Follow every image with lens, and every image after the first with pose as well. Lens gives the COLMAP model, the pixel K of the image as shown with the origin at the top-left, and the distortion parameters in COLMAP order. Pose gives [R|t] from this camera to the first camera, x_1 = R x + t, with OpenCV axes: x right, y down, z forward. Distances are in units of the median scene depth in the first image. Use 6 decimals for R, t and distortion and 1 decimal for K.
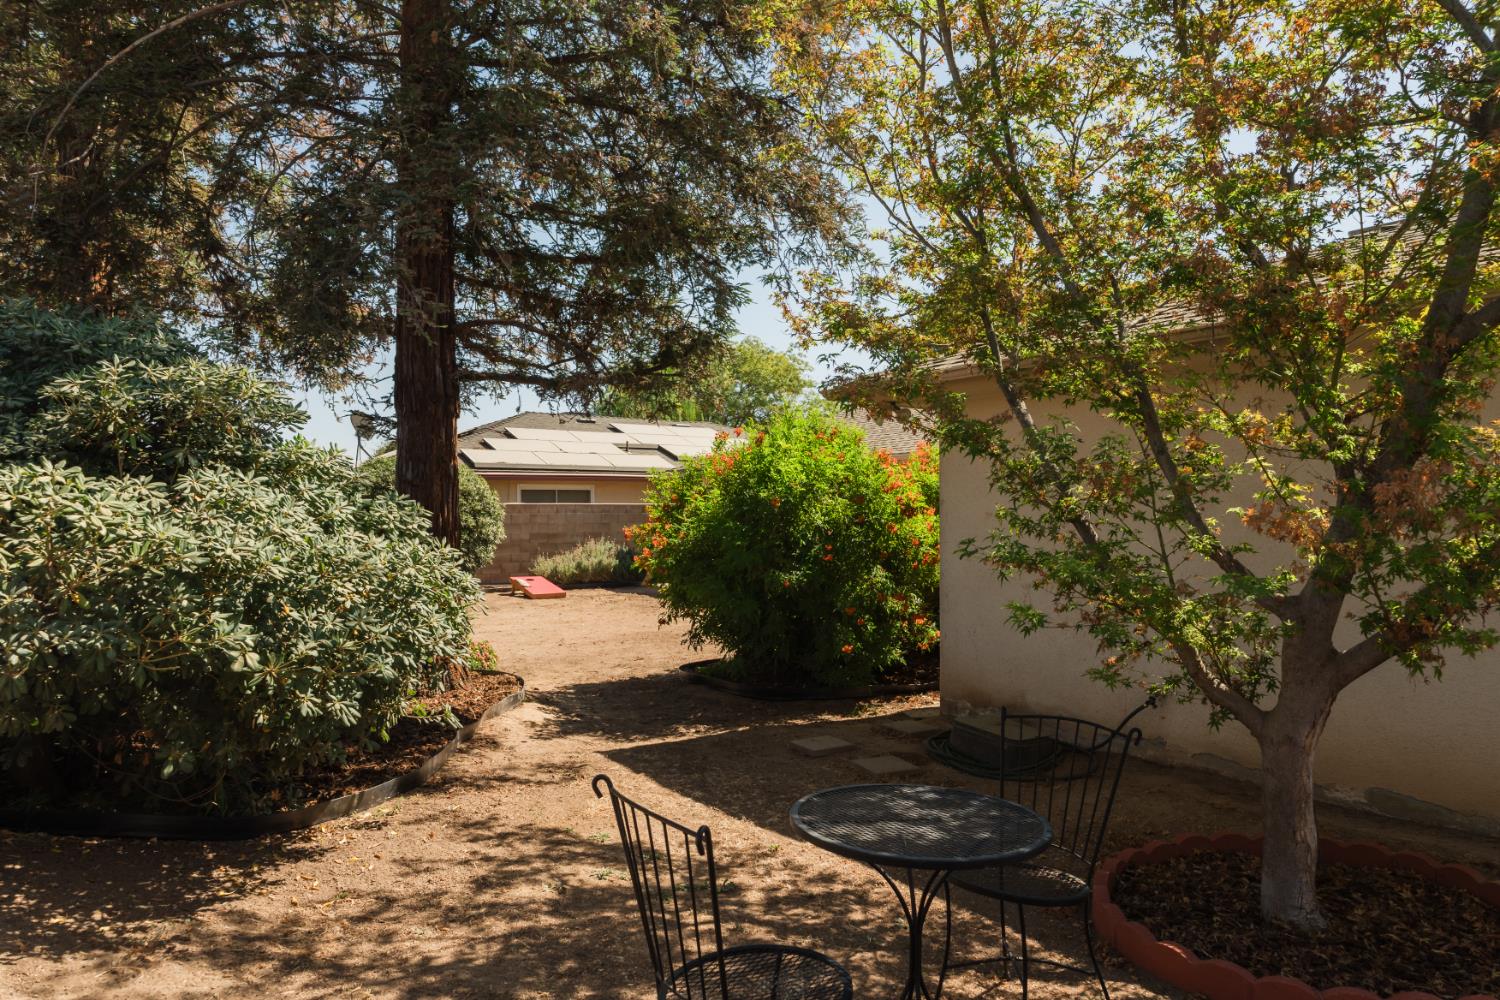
lens RADIAL K [[1009.5, 0, 746.2], [0, 1009.5, 498.3], [0, 0, 1]] dist [-0.008134, 0.008975]
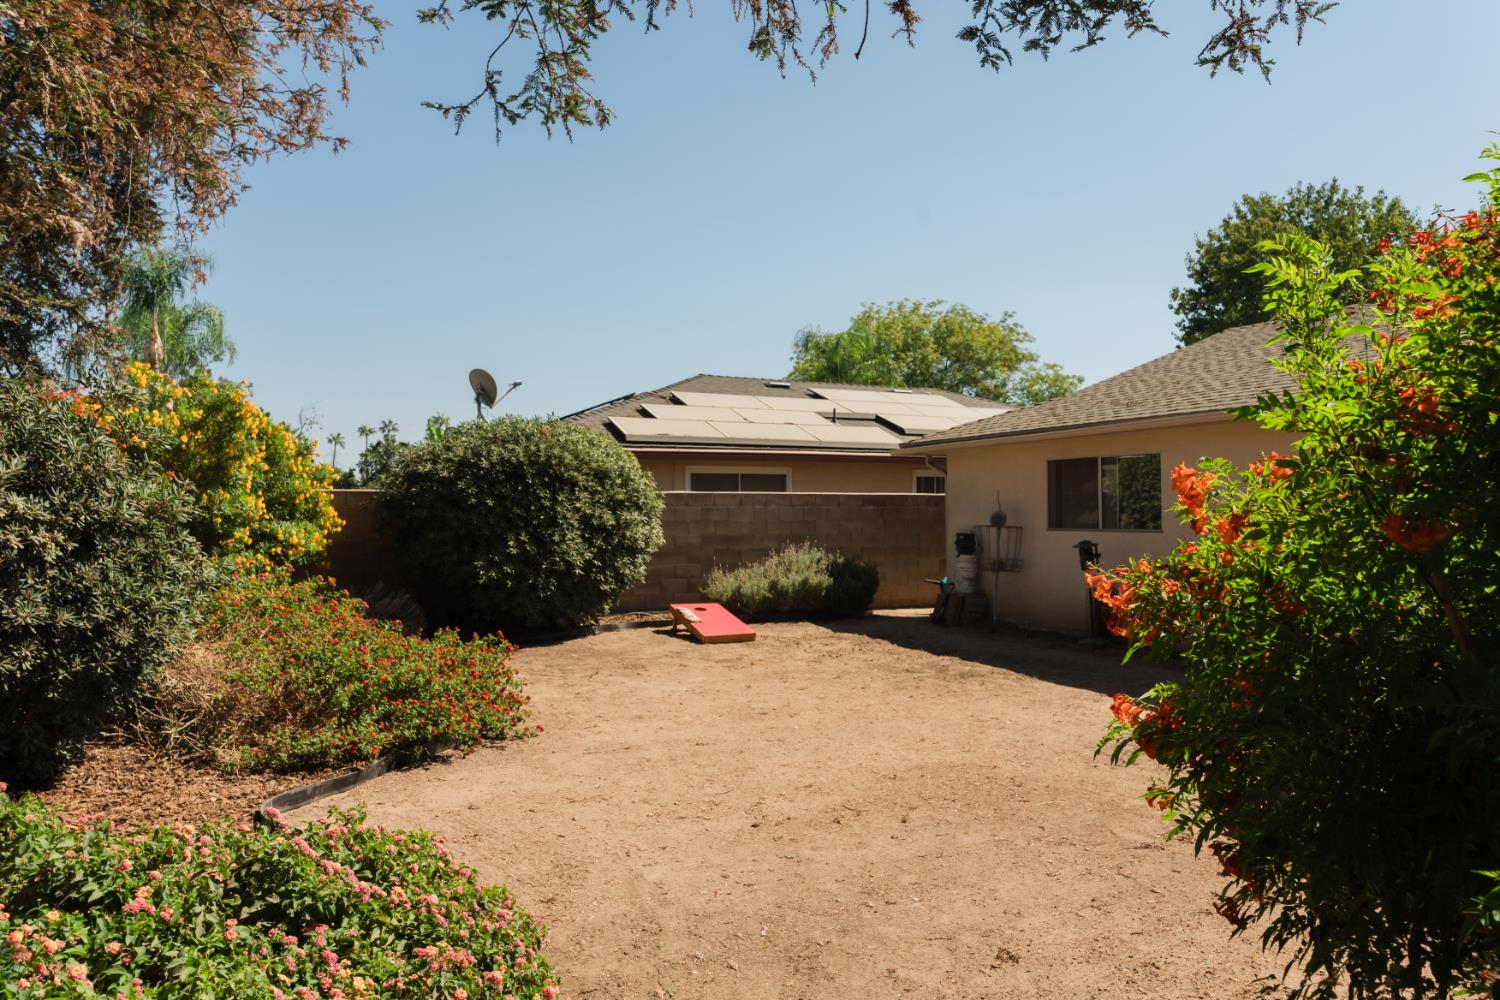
lens RADIAL K [[1009.5, 0, 750.4], [0, 1009.5, 498.9], [0, 0, 1]] dist [-0.008134, 0.008975]
pose [[0.985081, 0.002534, -0.172071, -0.065980], [-0.001606, 0.999983, 0.005532, 0.006097], [0.172082, -0.005174, 0.985069, 0.341392]]
